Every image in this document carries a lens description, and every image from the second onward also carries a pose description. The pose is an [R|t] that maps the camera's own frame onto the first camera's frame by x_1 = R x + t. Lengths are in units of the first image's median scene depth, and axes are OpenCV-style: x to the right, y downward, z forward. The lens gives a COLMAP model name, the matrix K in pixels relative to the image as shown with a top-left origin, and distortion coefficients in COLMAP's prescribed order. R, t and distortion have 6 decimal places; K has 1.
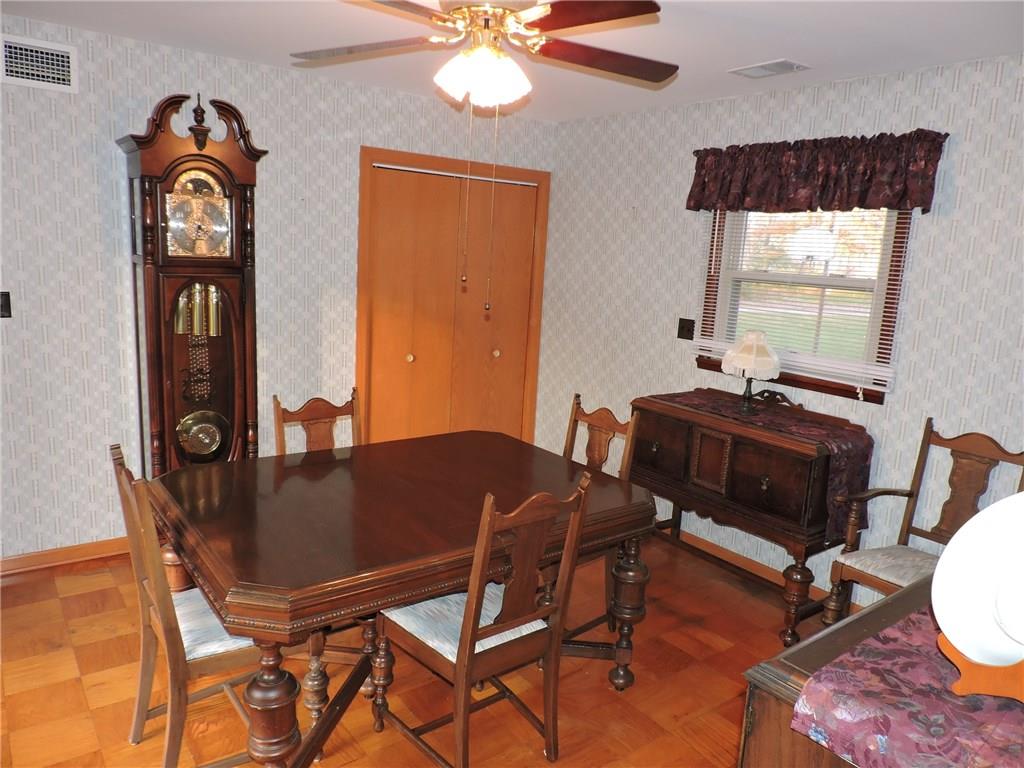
lens RADIAL K [[725.7, 0, 511.8], [0, 725.7, 384.0], [0, 0, 1]] dist [-0.018989, -0.000521]
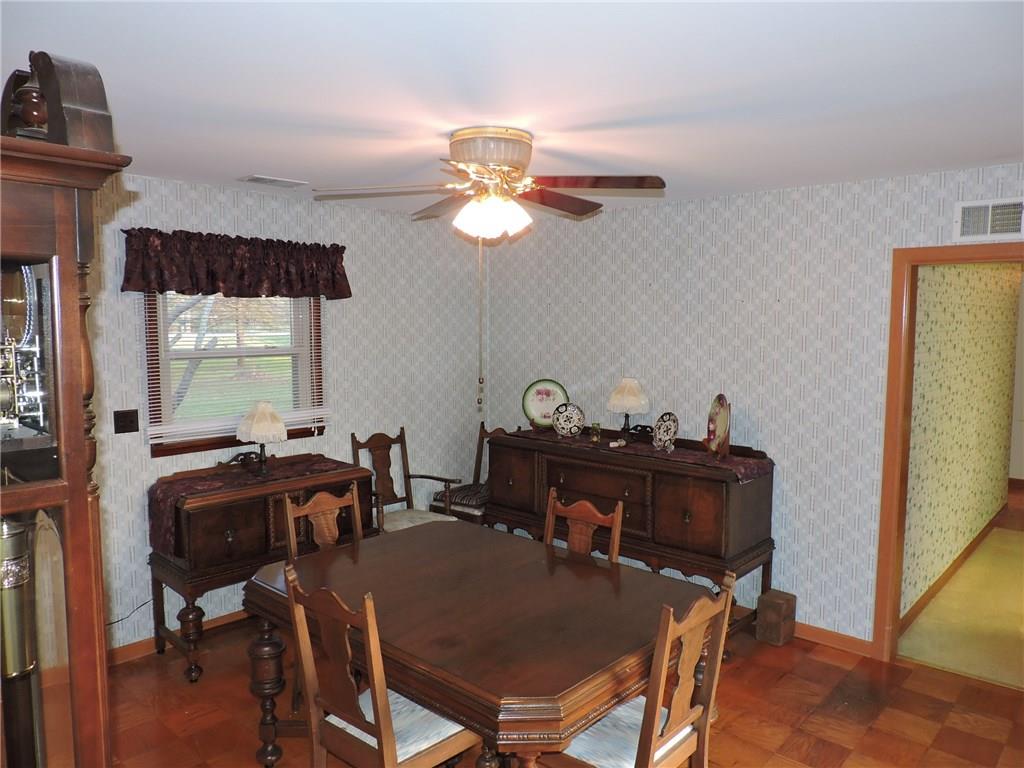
lens RADIAL K [[725.7, 0, 511.8], [0, 725.7, 384.8], [0, 0, 1]] dist [-0.018989, -0.000521]
pose [[-0.187289, -0.146094, 0.971380, -0.864971], [0.163215, 0.970504, 0.177432, -0.245335], [-0.968650, 0.191775, -0.157920, 0.827154]]
